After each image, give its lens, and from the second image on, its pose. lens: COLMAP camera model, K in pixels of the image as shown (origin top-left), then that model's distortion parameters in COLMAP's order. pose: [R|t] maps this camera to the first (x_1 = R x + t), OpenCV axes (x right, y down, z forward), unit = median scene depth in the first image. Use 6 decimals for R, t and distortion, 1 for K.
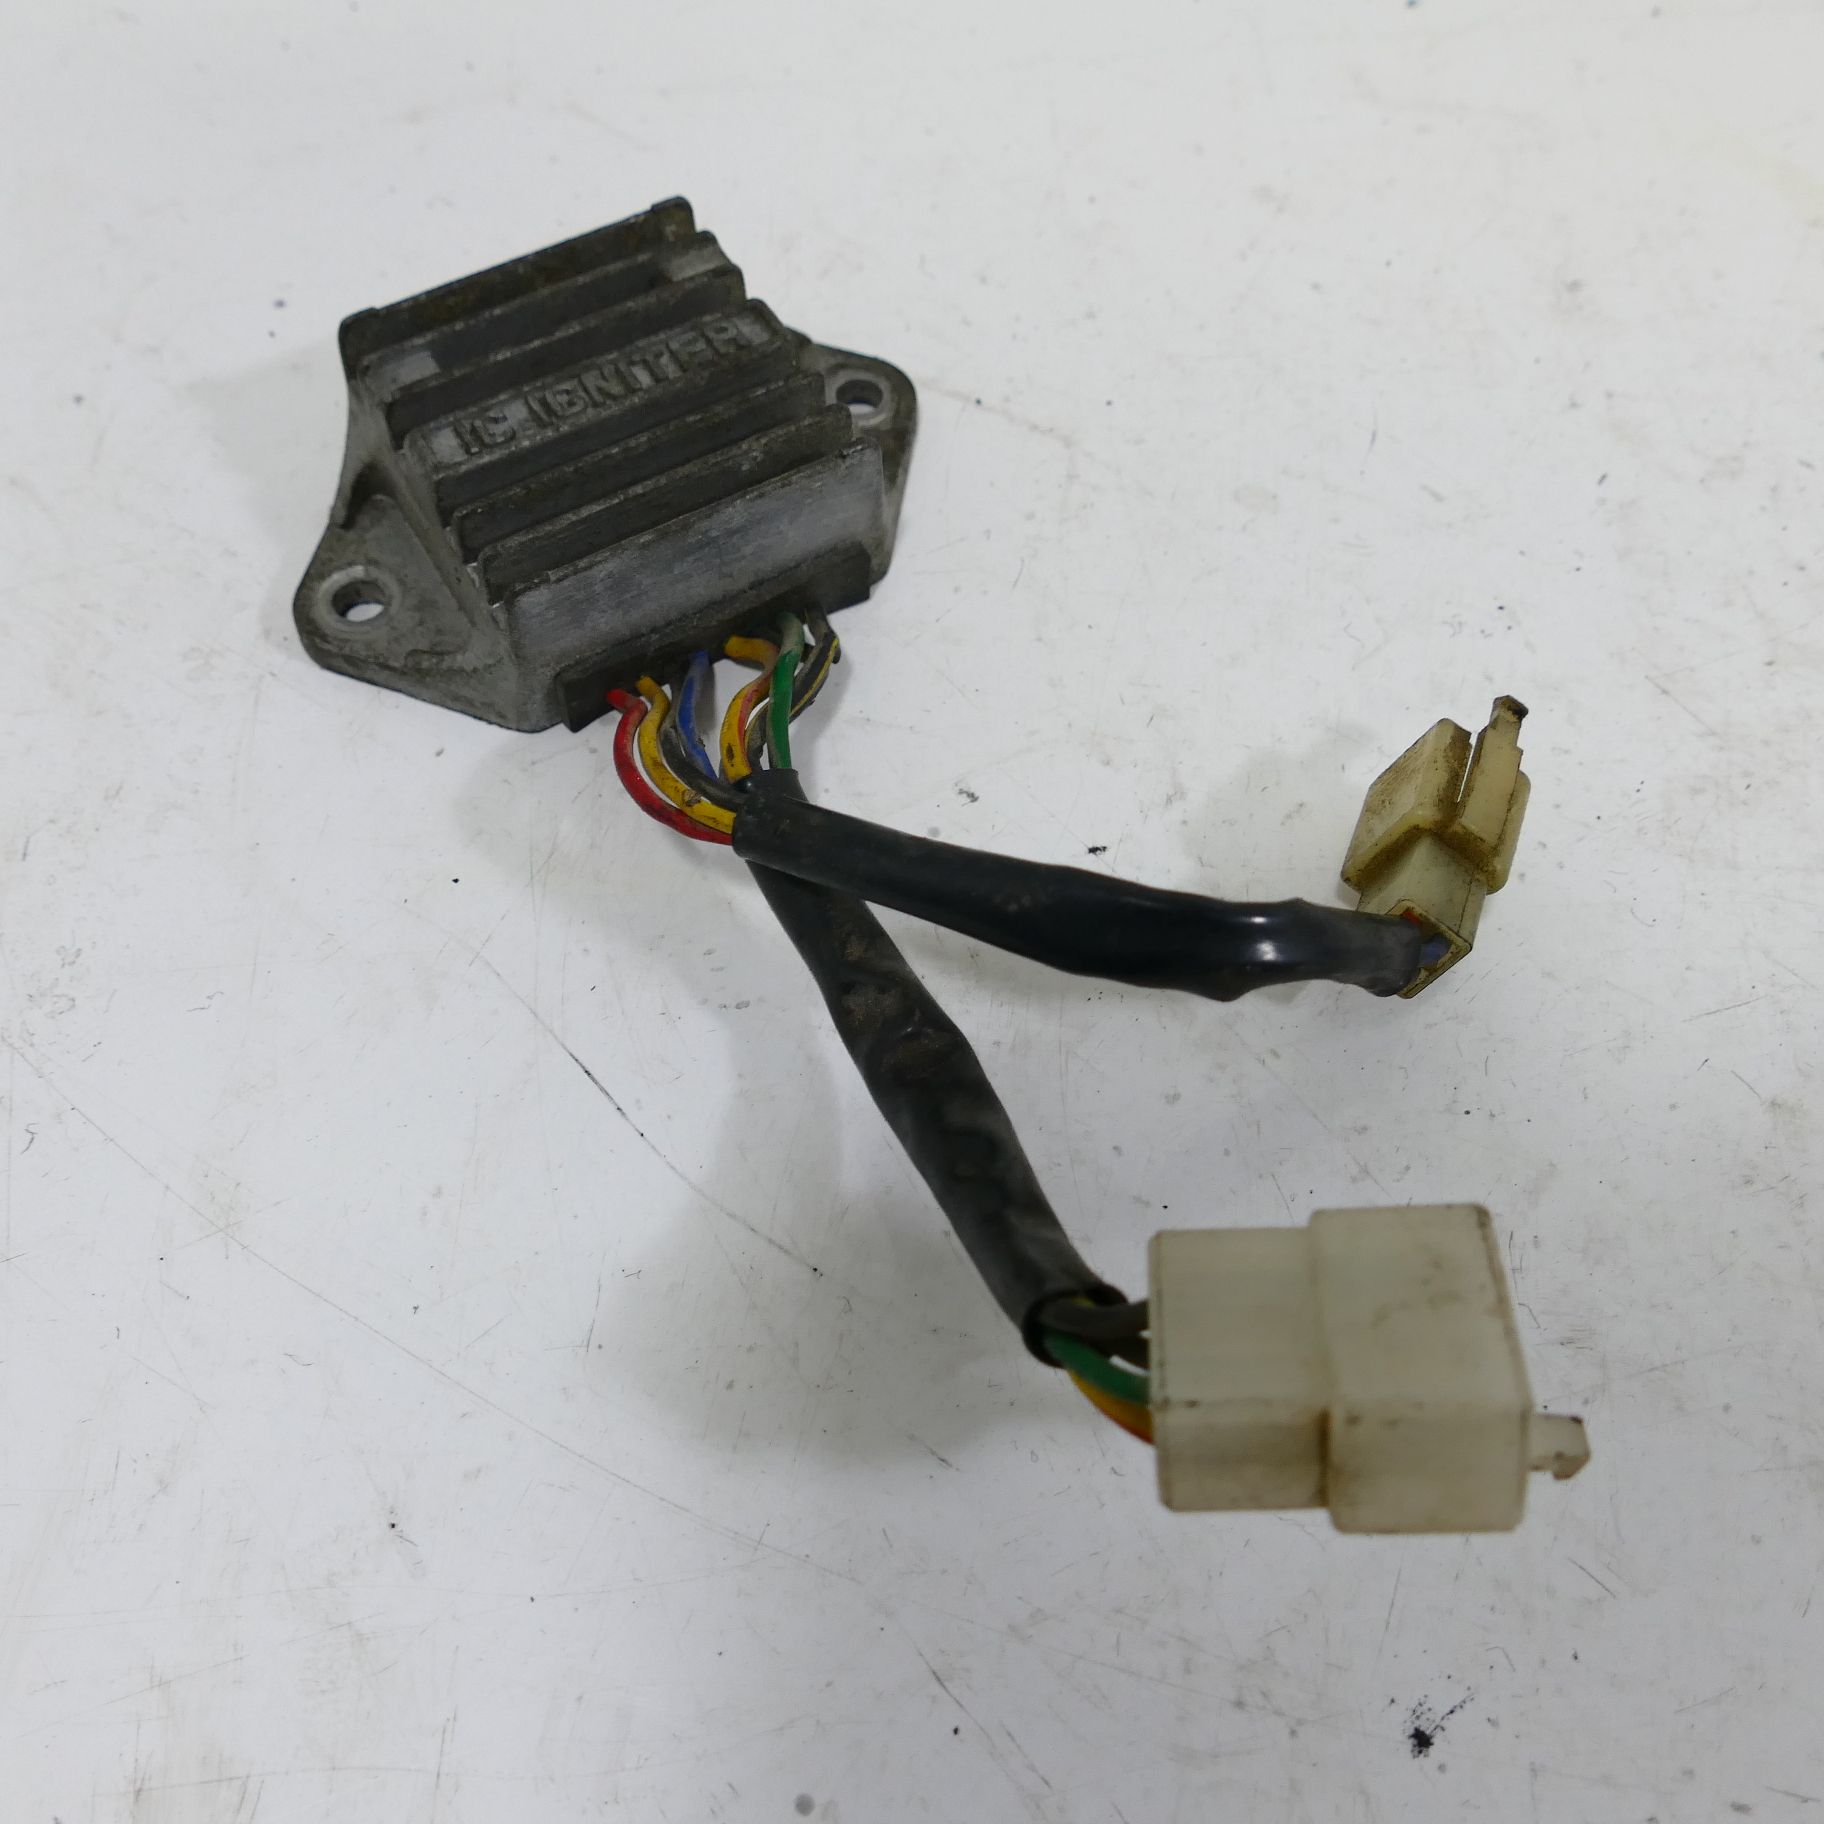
lens RADIAL K [[1966.2, 0, 910.7], [0, 1966.2, 910.4], [0, 0, 1]] dist [-0.035870, 0.000000]
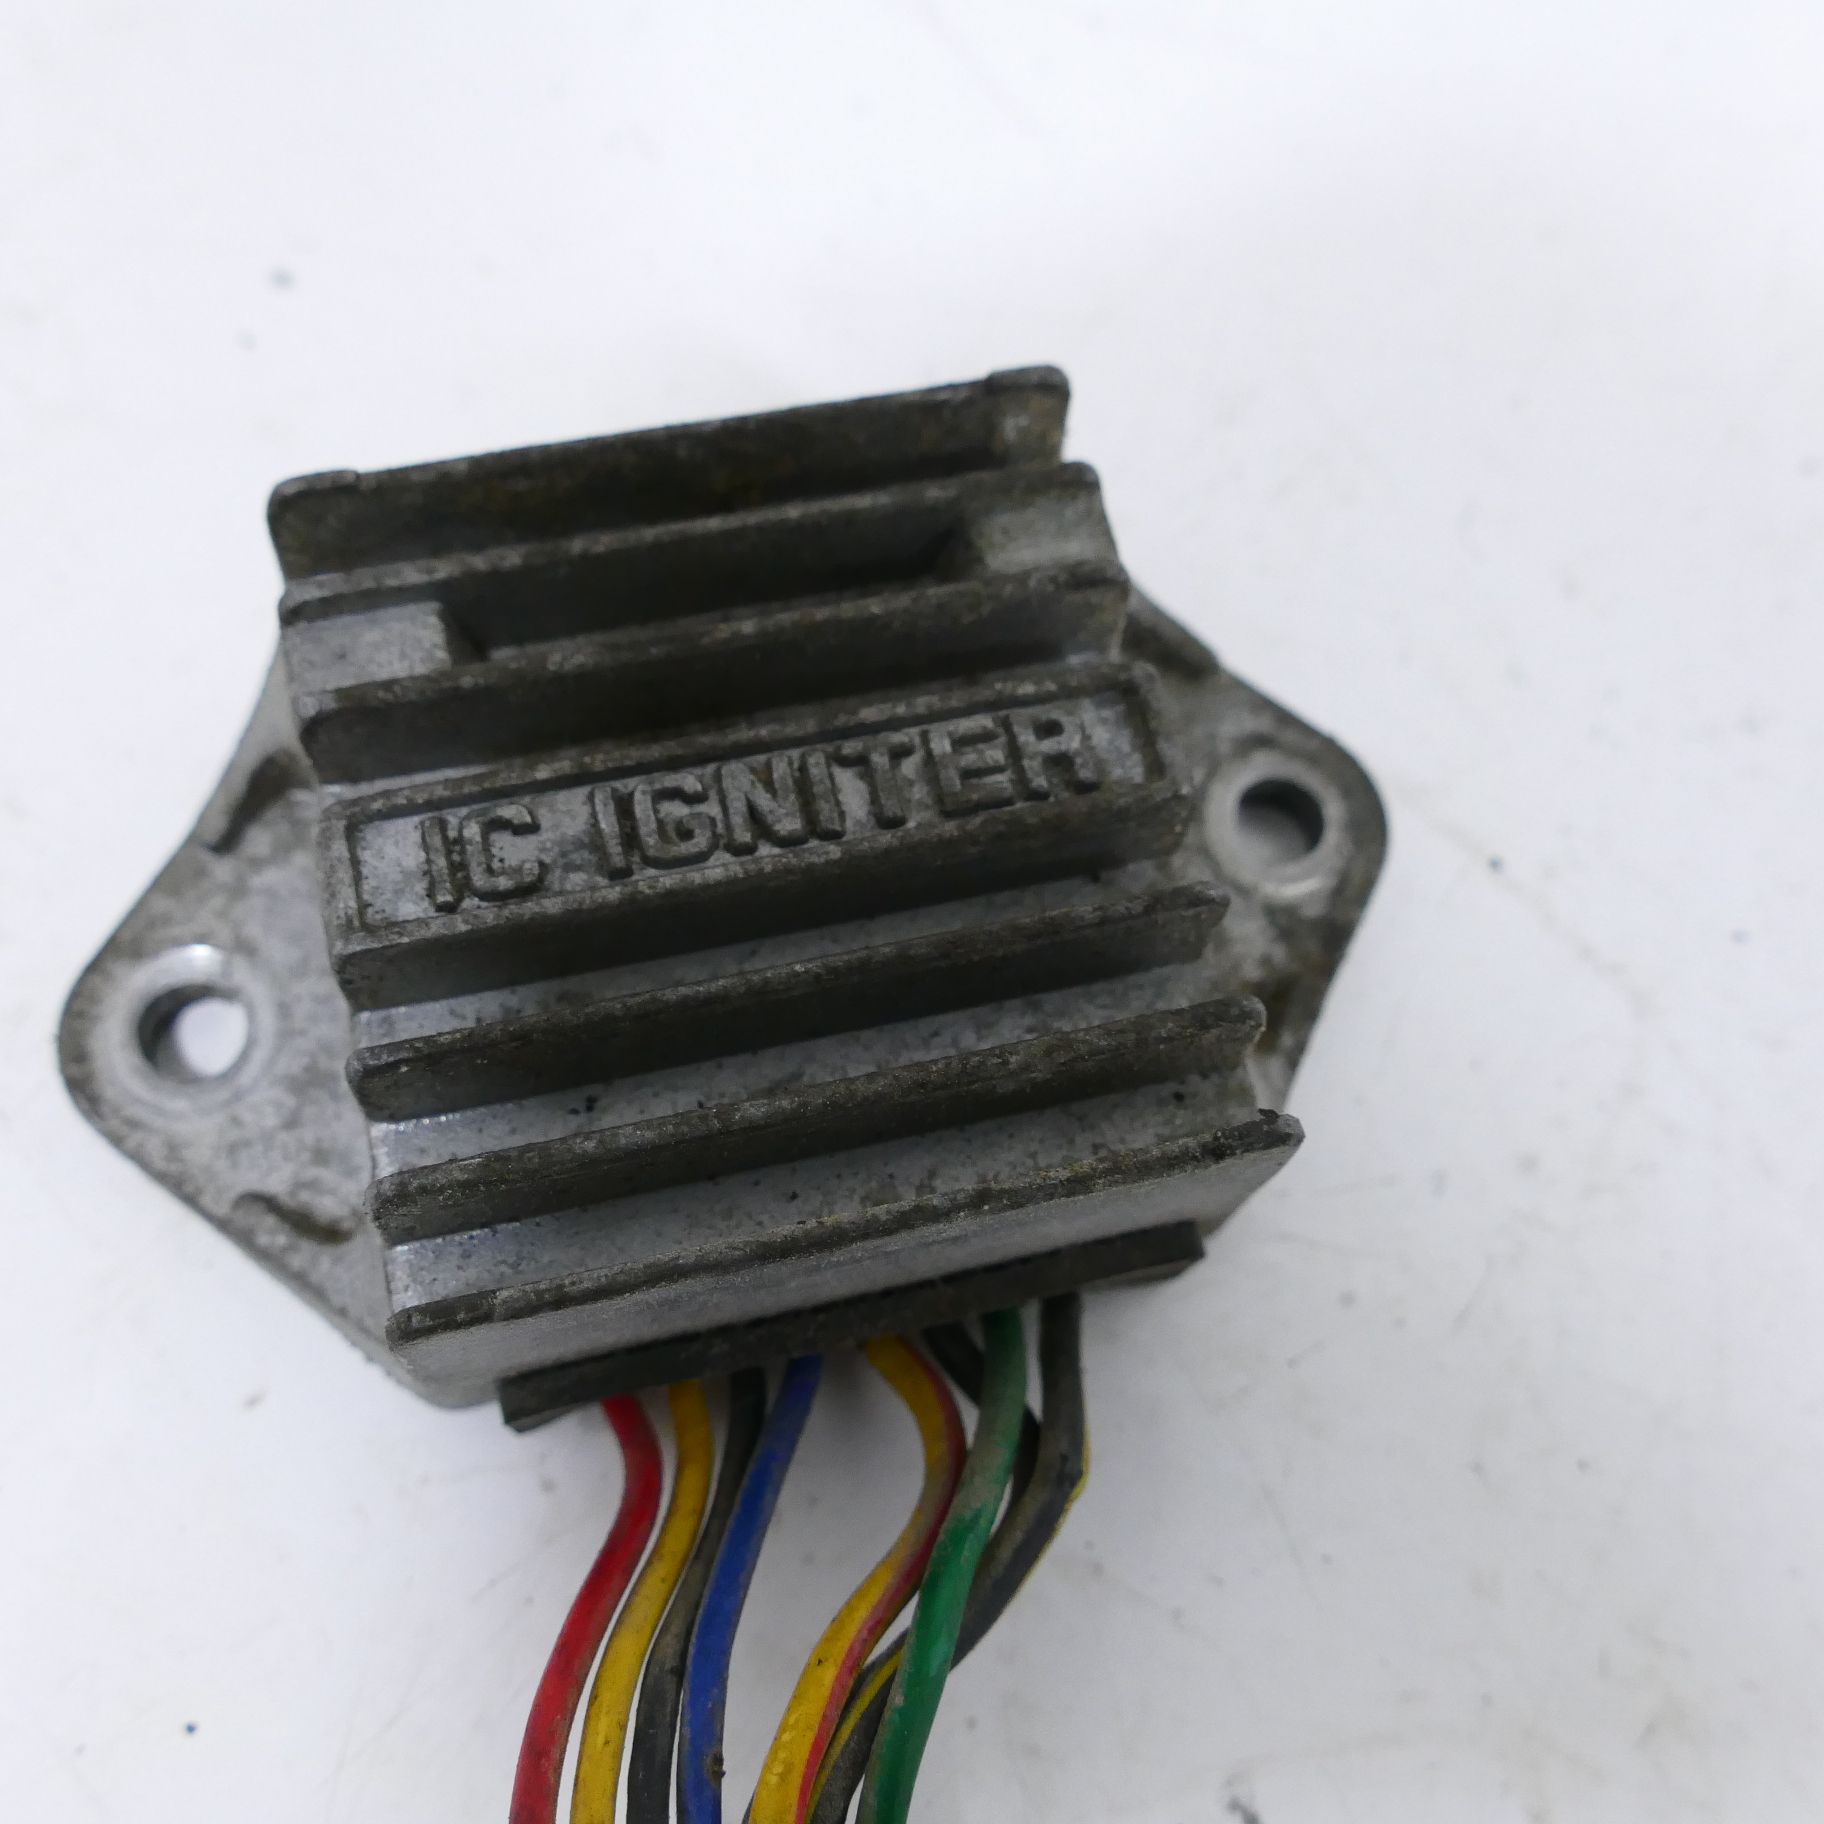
lens RADIAL K [[1966.2, 0, 912.7], [0, 1966.2, 913.9], [0, 0, 1]] dist [-0.035870, 0.000000]
pose [[0.952967, 0.297686, -0.056898, -0.087642], [-0.286111, 0.945558, 0.155113, -0.317224], [0.099975, -0.131538, 0.986257, 0.533915]]
